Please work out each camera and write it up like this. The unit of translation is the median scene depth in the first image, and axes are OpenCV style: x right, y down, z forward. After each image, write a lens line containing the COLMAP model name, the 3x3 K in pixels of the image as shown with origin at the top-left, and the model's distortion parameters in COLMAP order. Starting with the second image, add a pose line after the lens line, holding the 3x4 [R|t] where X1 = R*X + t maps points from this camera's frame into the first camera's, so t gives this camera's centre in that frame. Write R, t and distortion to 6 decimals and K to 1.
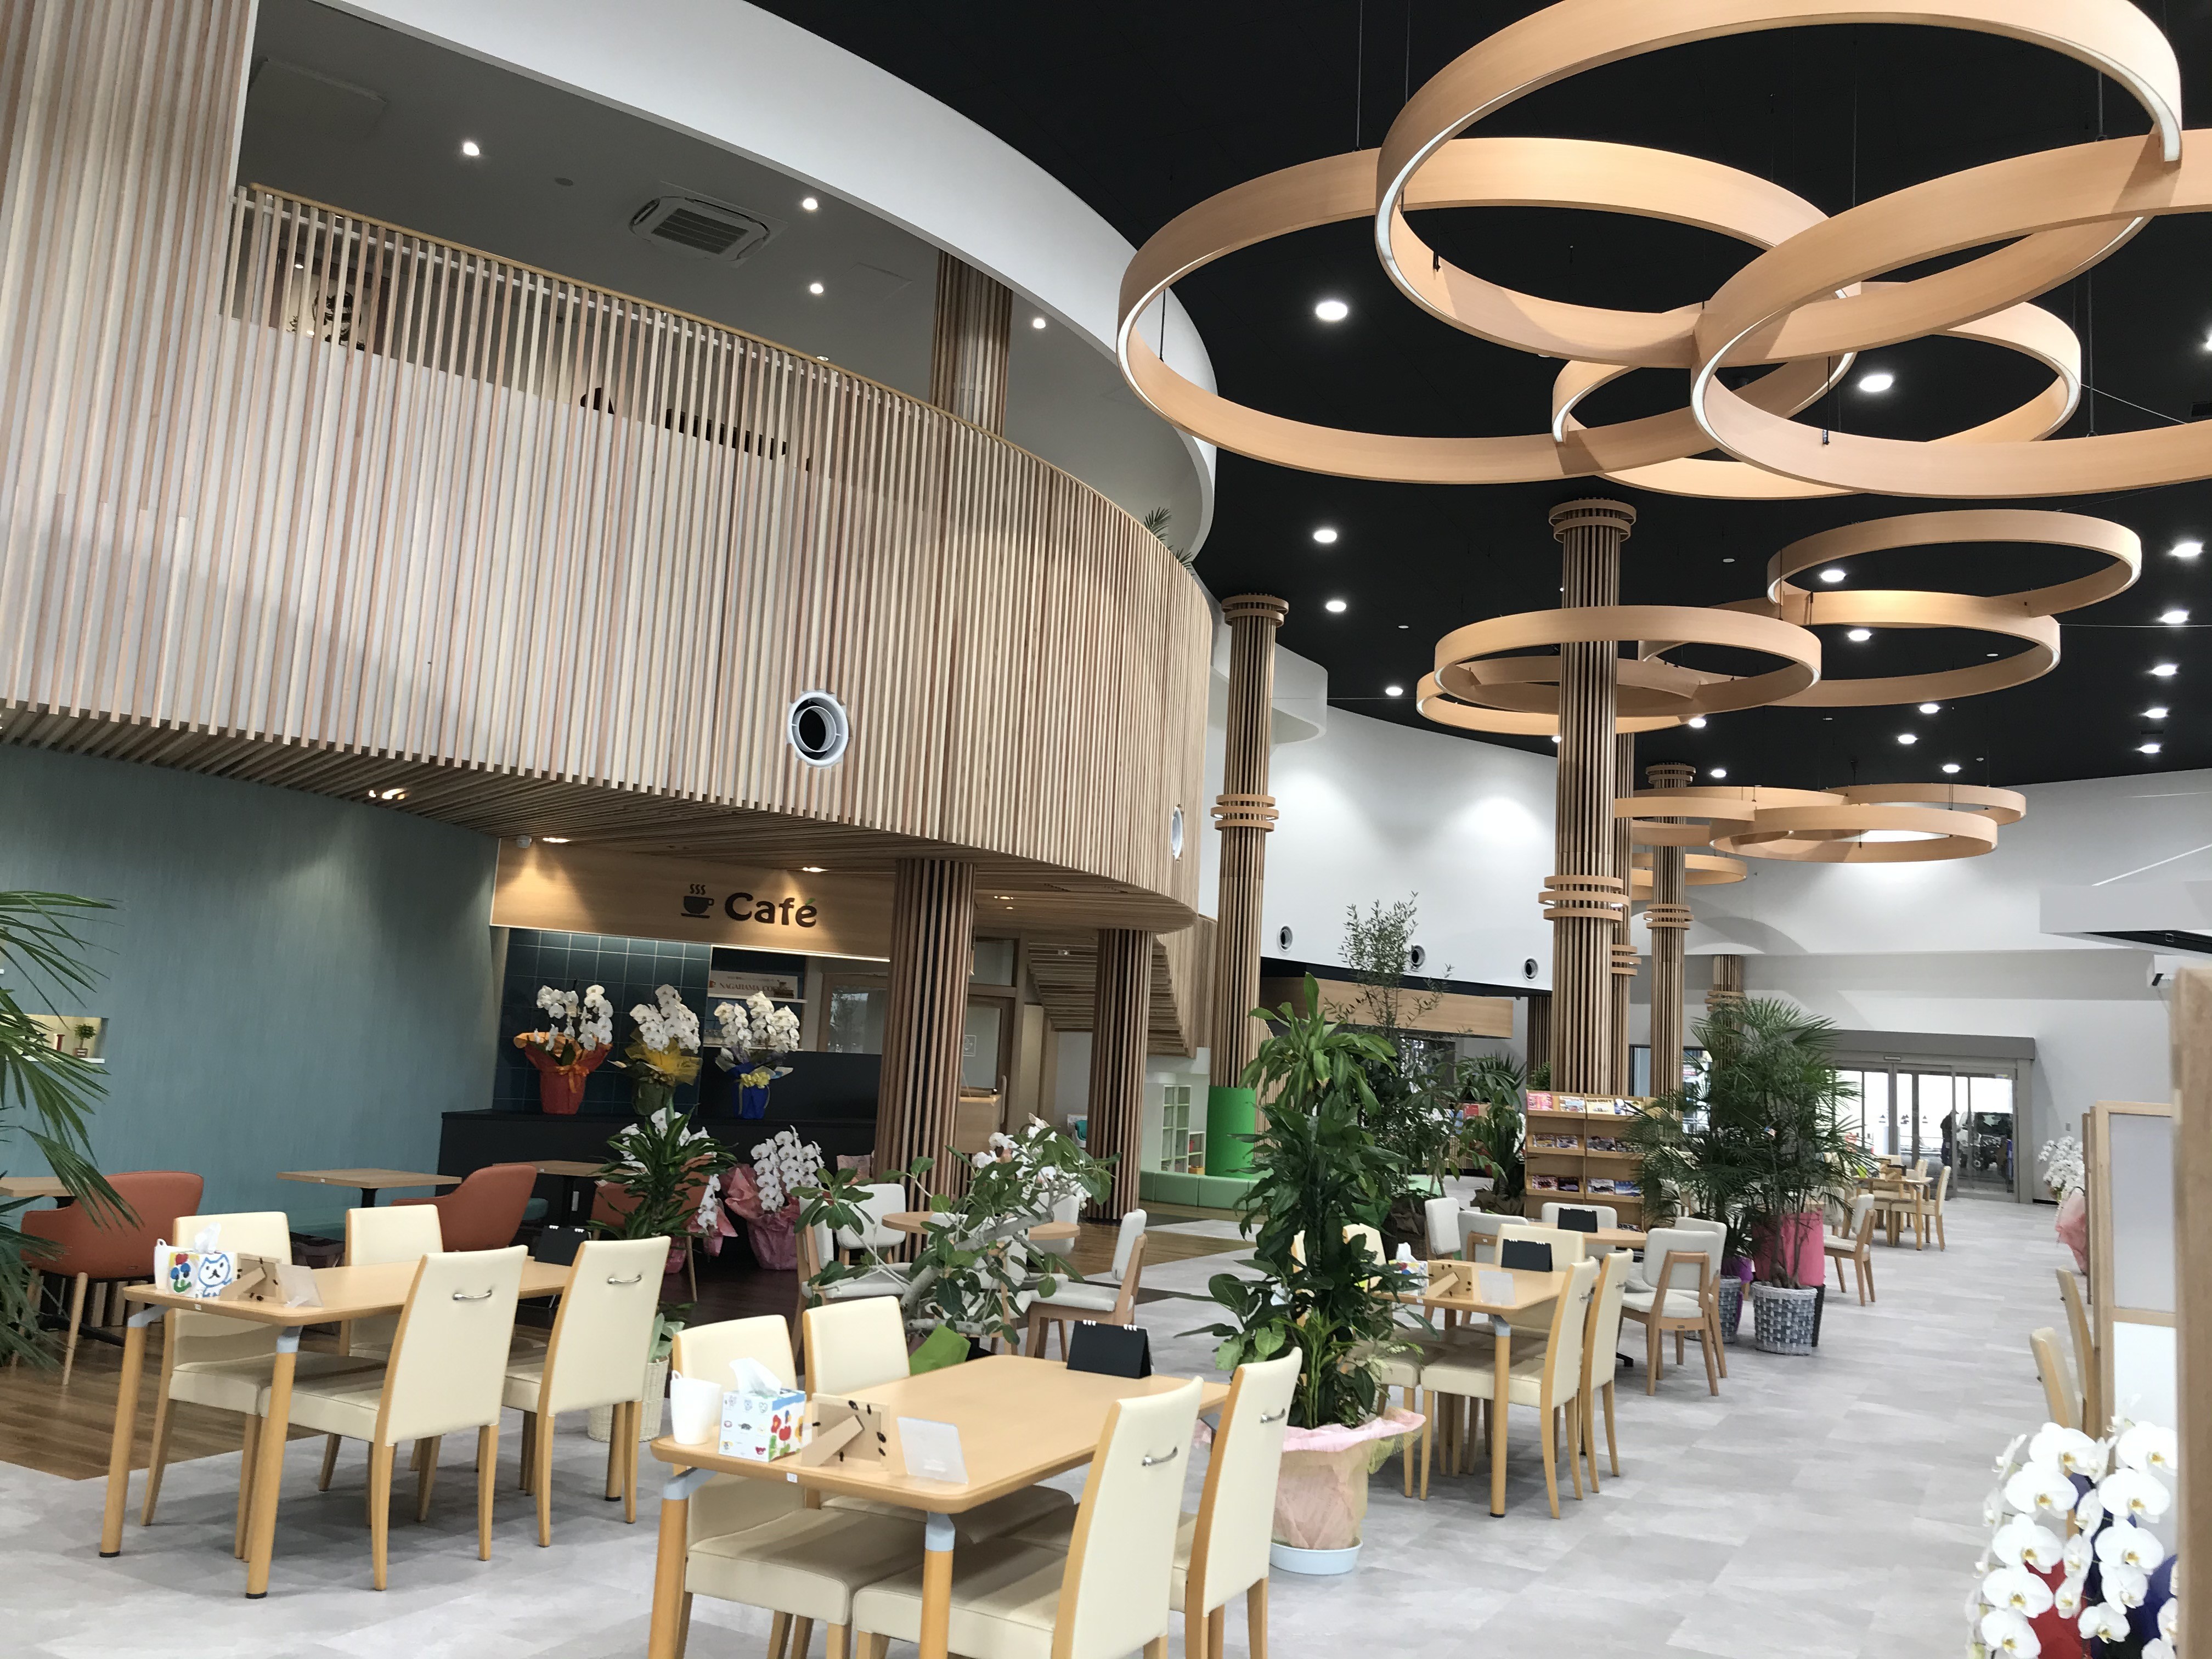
lens RADIAL K [[1760.1, 0, 1207.8], [0, 1760.1, 821.9], [0, 0, 1]] dist [0.042533, -0.121362]
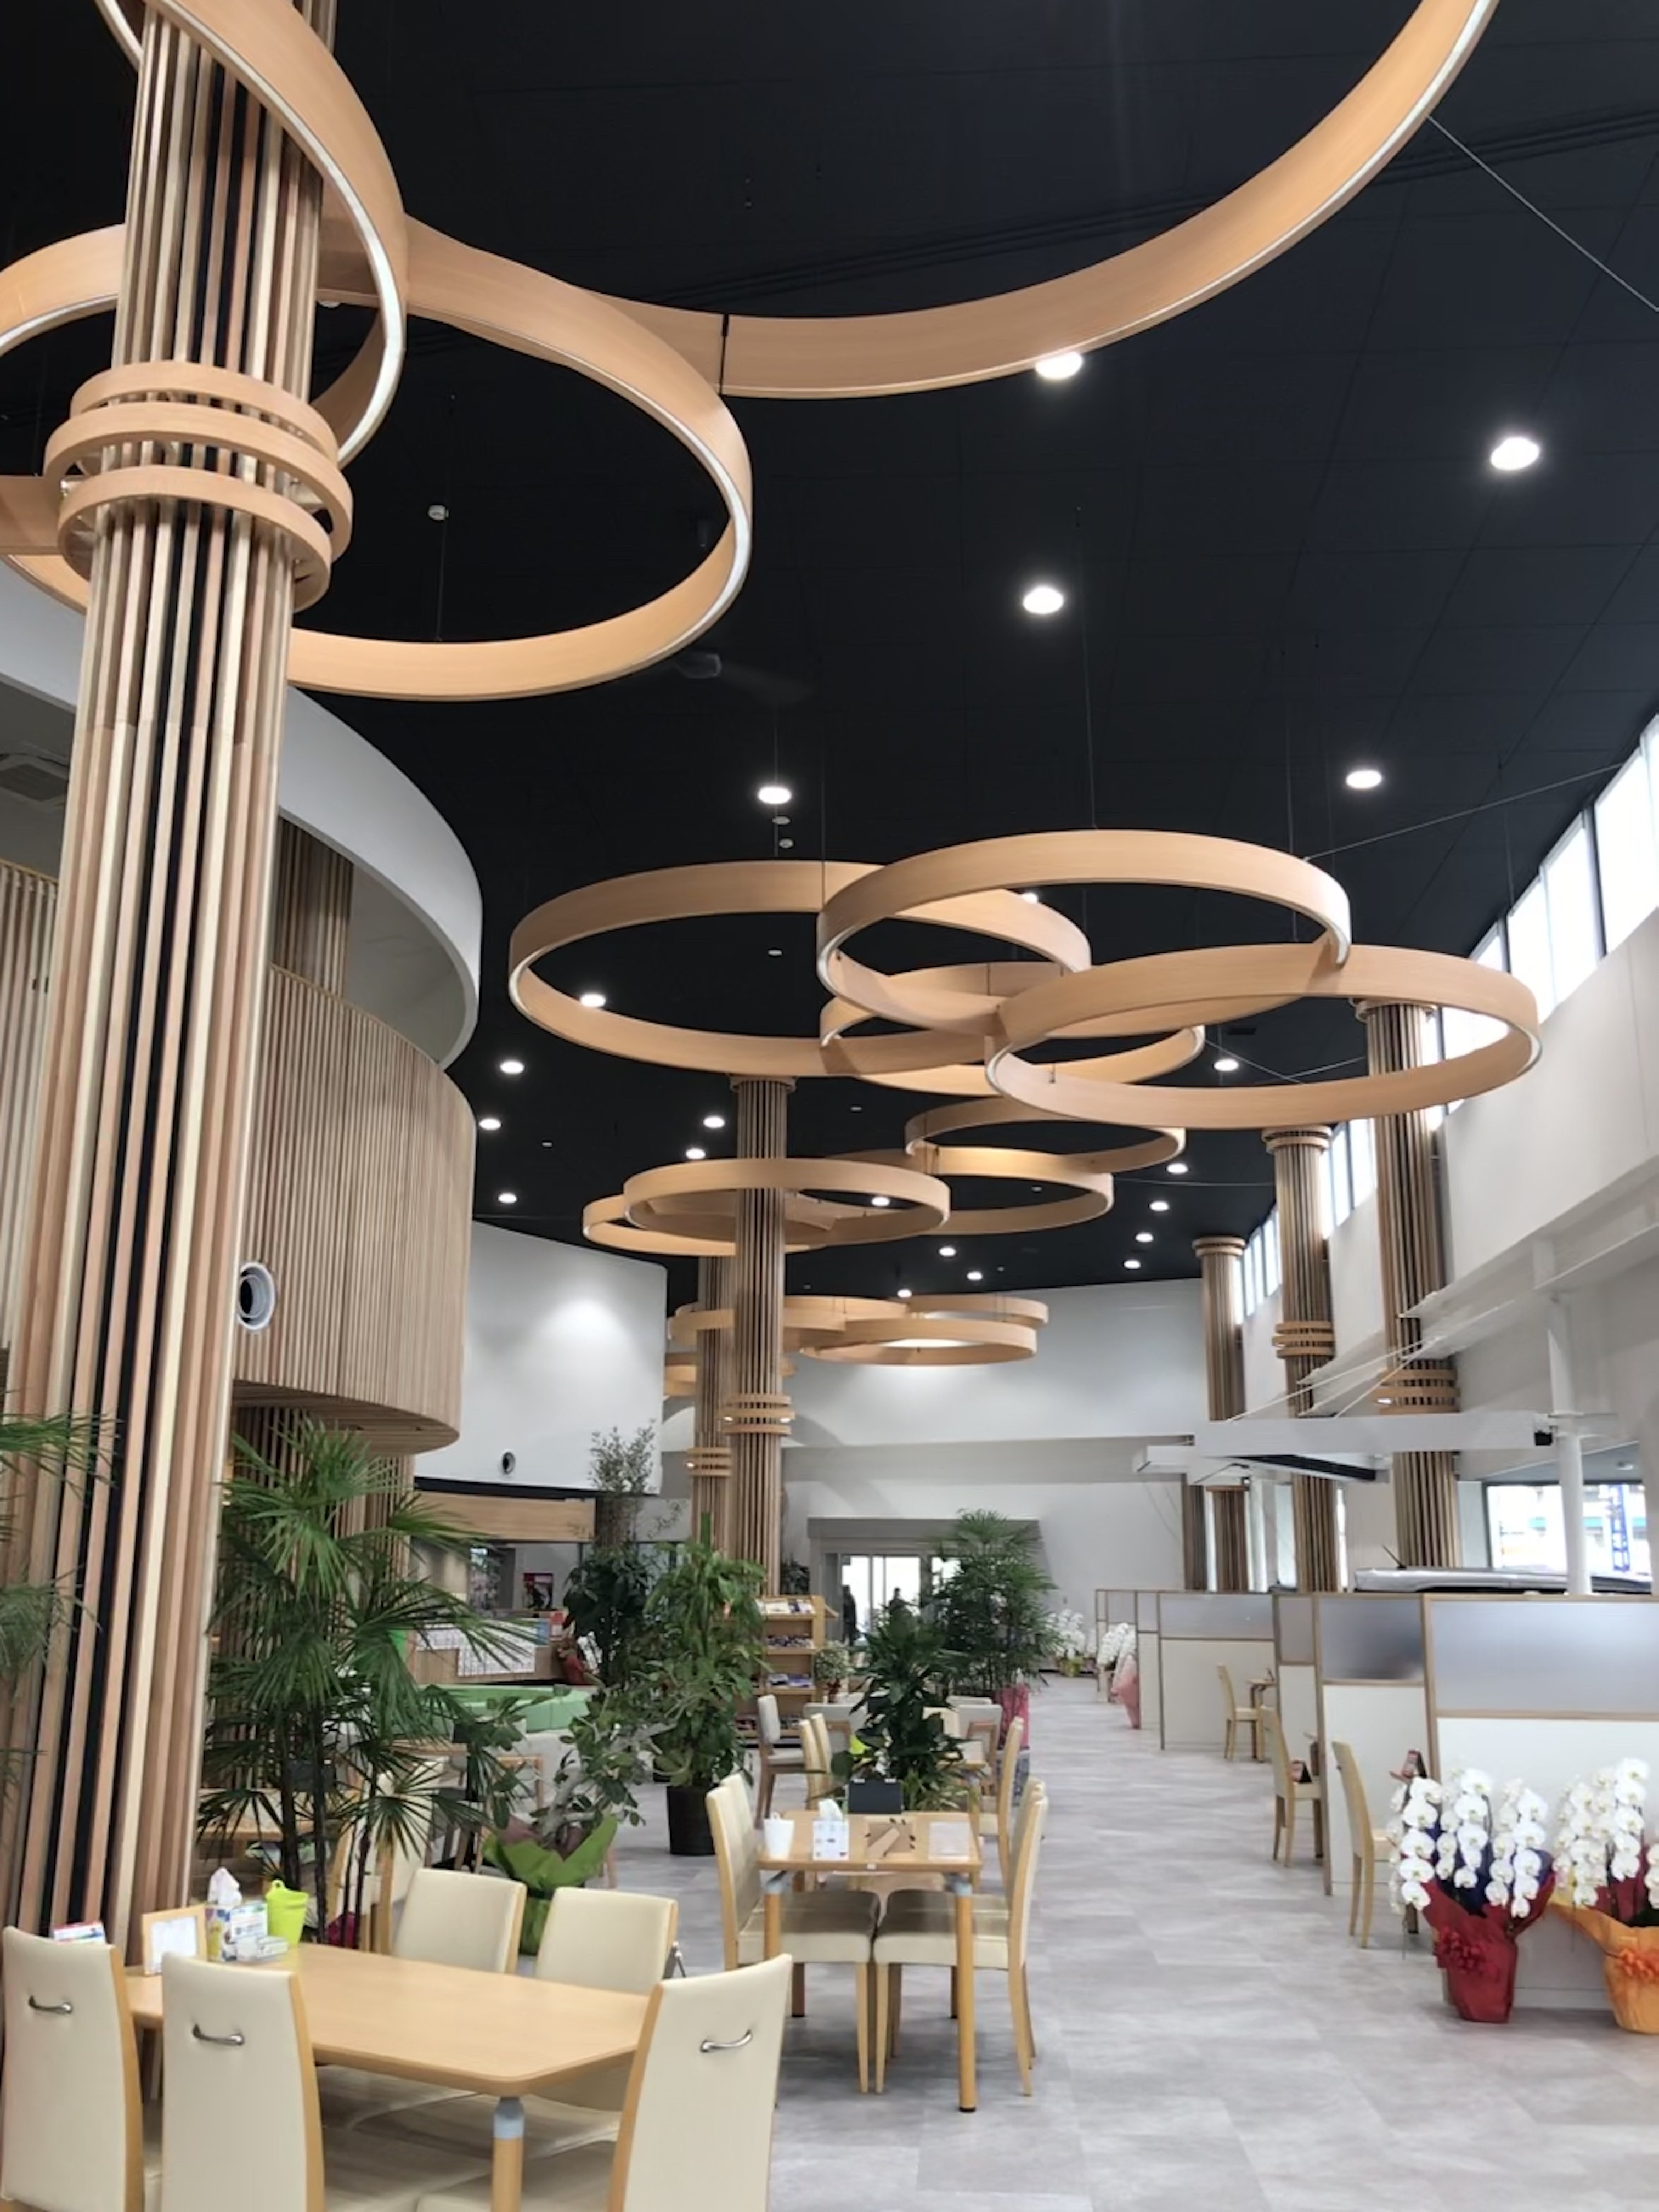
lens RADIAL K [[1865.0, 0, 981.5], [0, 1865.0, 1108.6], [0, 0, 1]] dist [0.192730, -0.530724]
pose [[0.897952, 0.058770, 0.436152, -0.266289], [-0.016683, 0.994877, -0.099709, -0.046790], [-0.439778, 0.082257, 0.894332, -0.199803]]
